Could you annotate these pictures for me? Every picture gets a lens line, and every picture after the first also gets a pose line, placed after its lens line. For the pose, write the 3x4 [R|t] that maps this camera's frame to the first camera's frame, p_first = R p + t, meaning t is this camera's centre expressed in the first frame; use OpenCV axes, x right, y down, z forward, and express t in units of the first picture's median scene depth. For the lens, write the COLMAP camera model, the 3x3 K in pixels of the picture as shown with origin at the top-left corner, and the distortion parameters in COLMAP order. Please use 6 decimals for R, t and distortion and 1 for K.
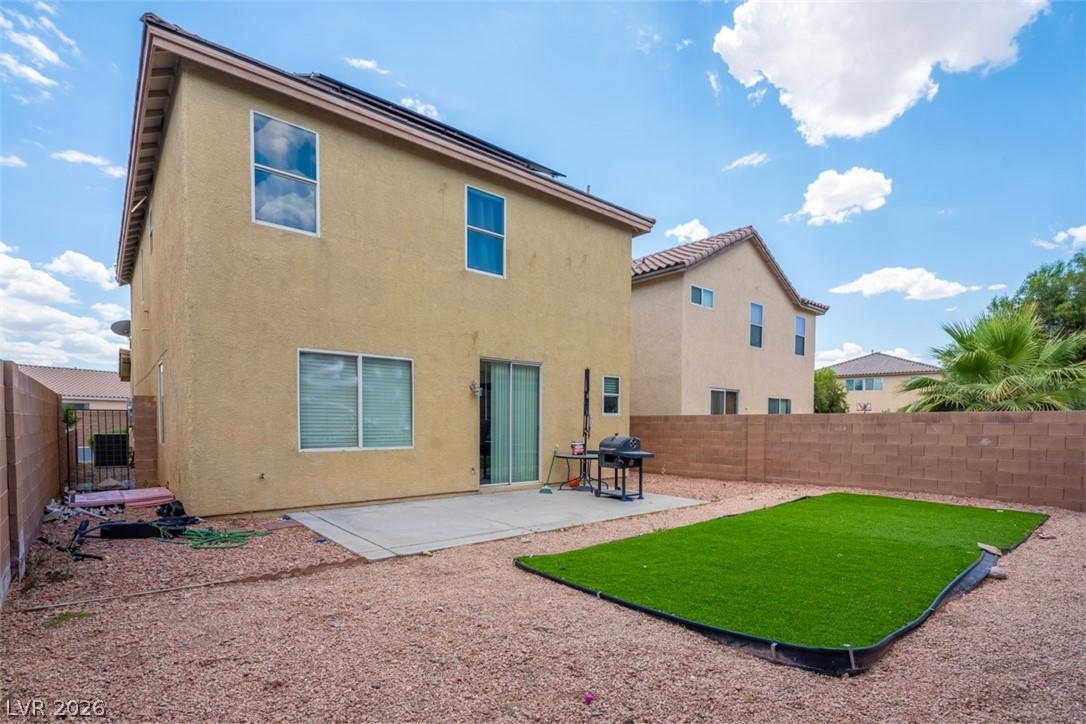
lens RADIAL K [[519.9, 0, 543.0], [0, 519.9, 362.0], [0, 0, 1]] dist [0.001125, -0.000193]
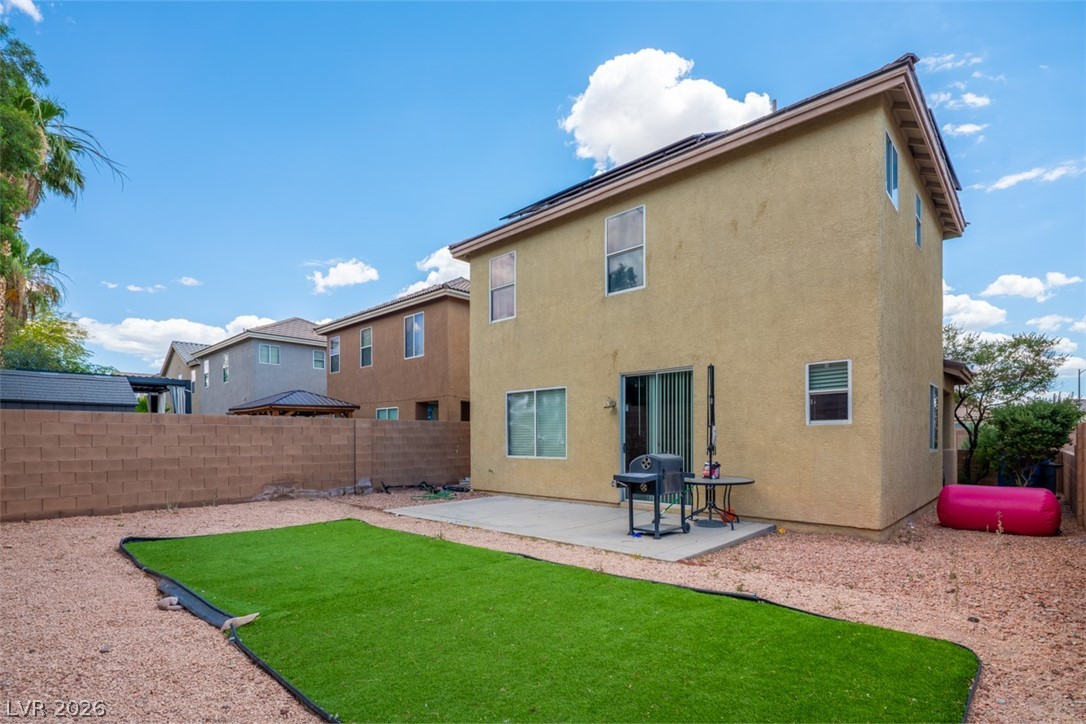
lens RADIAL K [[519.9, 0, 543.0], [0, 519.9, 362.0], [0, 0, 1]] dist [0.001125, -0.000193]
pose [[0.115054, -0.156732, -0.980917, 1.049491], [0.113713, 0.983061, -0.143737, 0.117483], [0.986829, -0.095005, 0.130928, 0.853718]]
